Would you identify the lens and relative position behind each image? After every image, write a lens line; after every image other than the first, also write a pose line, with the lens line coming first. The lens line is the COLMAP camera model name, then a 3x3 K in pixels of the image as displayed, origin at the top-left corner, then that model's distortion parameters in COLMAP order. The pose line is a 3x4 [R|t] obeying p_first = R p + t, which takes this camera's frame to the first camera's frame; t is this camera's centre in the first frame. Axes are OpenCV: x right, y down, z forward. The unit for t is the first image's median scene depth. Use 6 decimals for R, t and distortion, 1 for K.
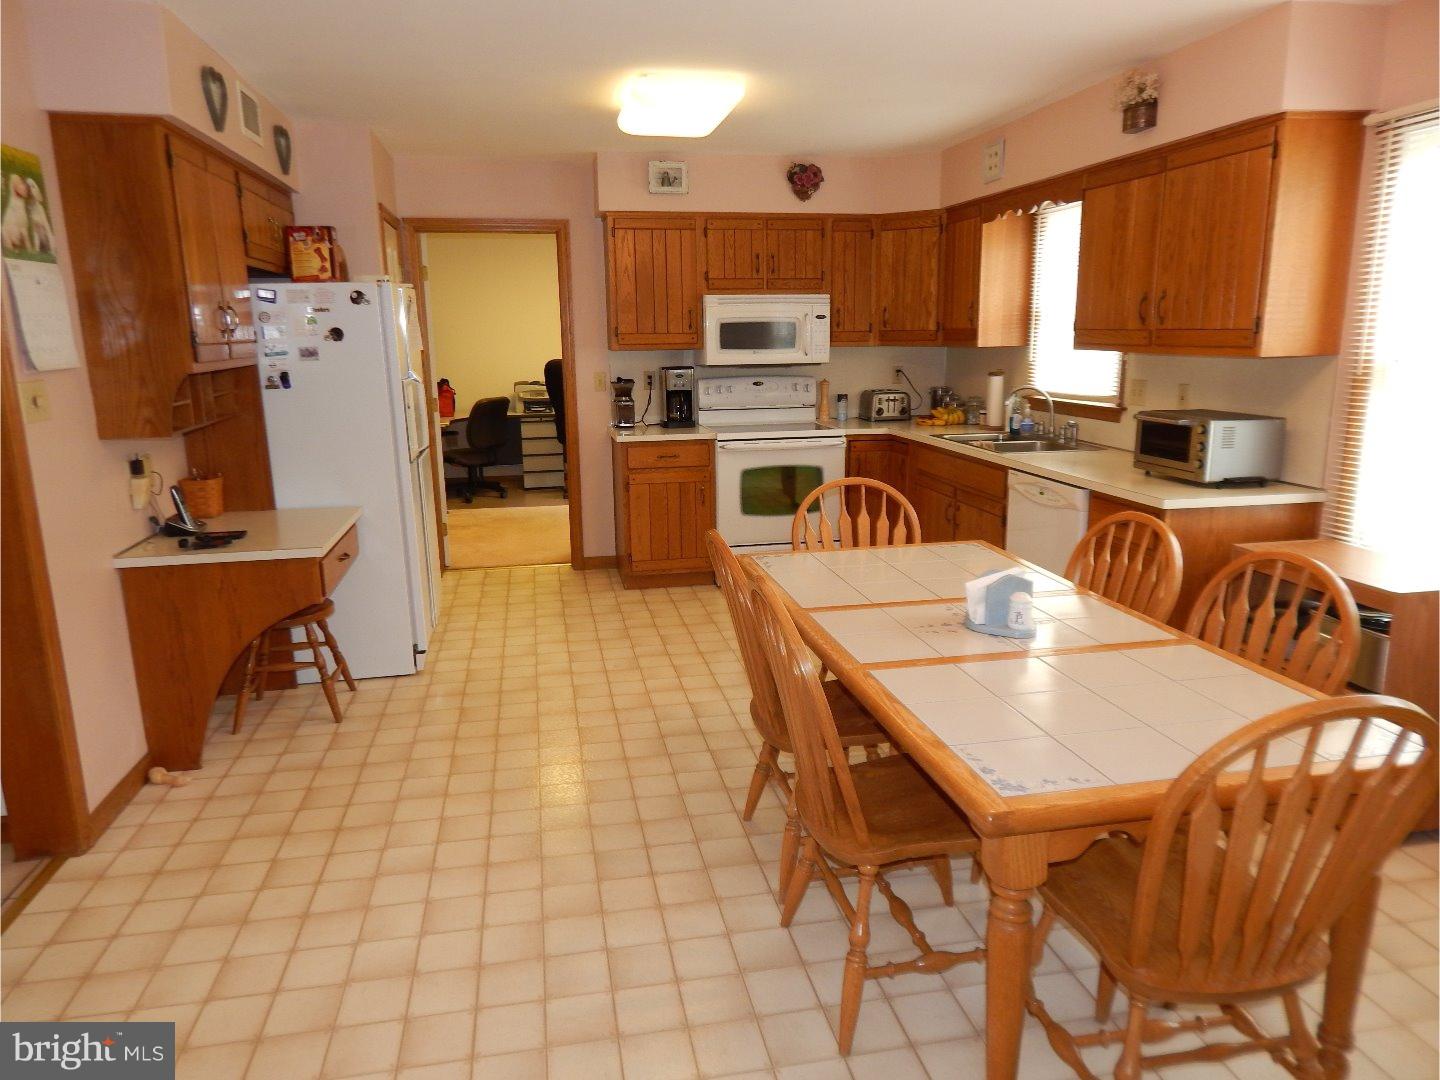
lens RADIAL K [[959.9, 0, 720.0], [0, 959.9, 540.0], [0, 0, 1]] dist [0.015041, -0.019192]
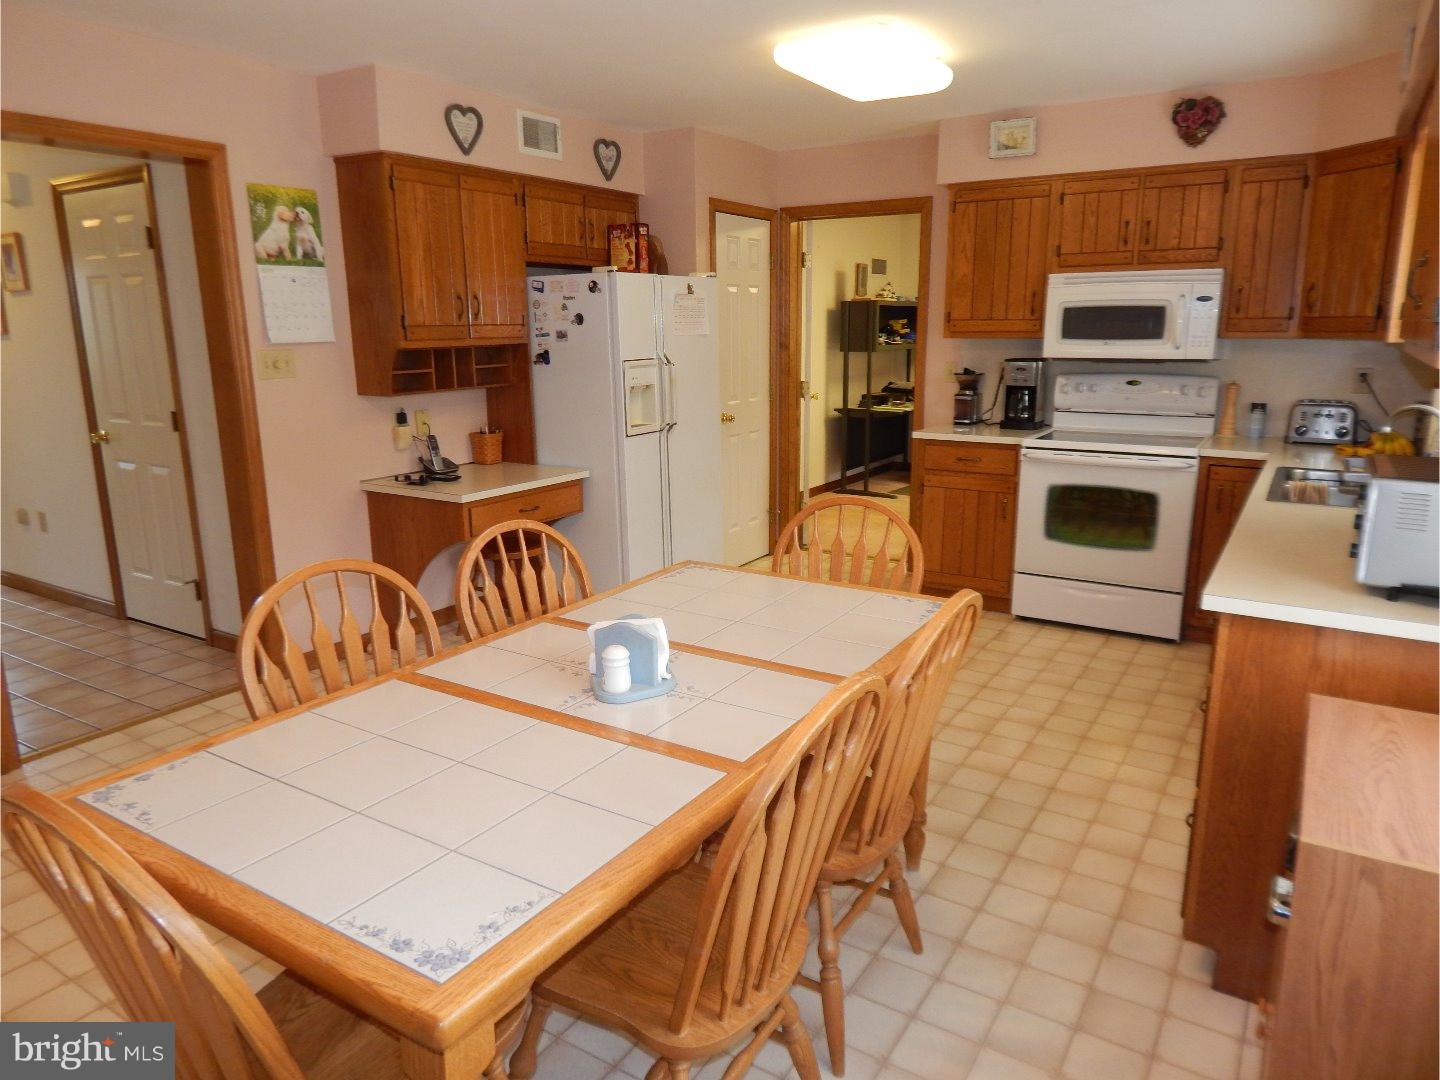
lens RADIAL K [[959.9, 0, 720.0], [0, 959.9, 540.0], [0, 0, 1]] dist [0.015041, -0.019192]
pose [[0.721152, 0.160566, -0.673913, 0.379023], [-0.150111, 0.985876, 0.074262, -0.044549], [0.676318, 0.047608, 0.735069, 0.196500]]
